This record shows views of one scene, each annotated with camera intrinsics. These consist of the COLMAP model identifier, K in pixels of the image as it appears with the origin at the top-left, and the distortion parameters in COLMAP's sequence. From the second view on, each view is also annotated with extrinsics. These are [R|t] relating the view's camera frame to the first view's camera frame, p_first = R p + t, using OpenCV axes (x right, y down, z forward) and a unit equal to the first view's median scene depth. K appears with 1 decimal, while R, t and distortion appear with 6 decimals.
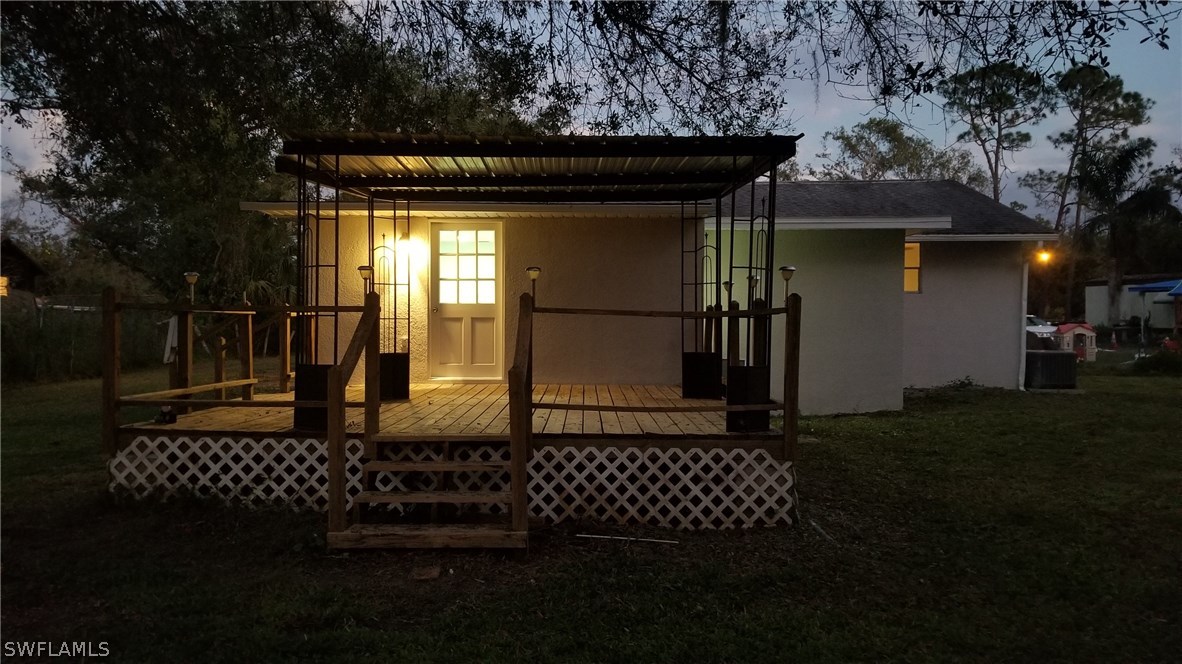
lens RADIAL K [[919.1, 0, 588.9], [0, 919.1, 328.1], [0, 0, 1]] dist [0.083012, -0.141493]
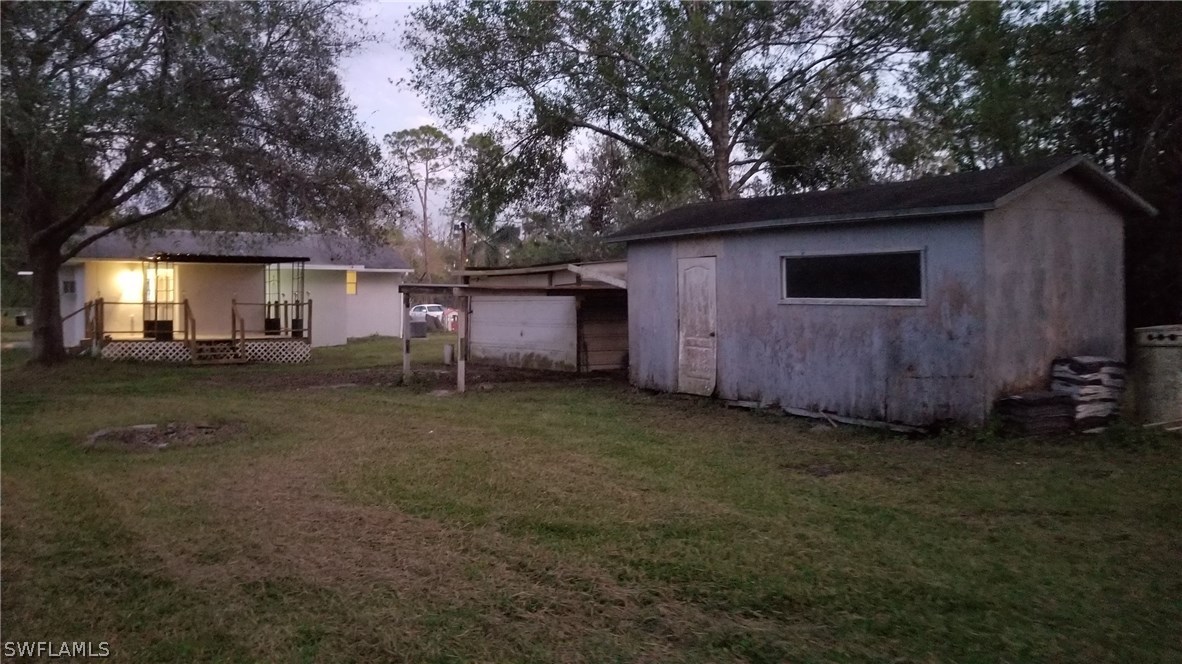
lens RADIAL K [[919.1, 0, 589.1], [0, 919.1, 319.9], [0, 0, 1]] dist [0.083012, -0.141493]
pose [[0.849035, -0.014226, 0.528145, -0.789782], [0.013886, 0.999893, 0.004611, 0.043623], [-0.528154, 0.003418, 0.849142, -2.751033]]
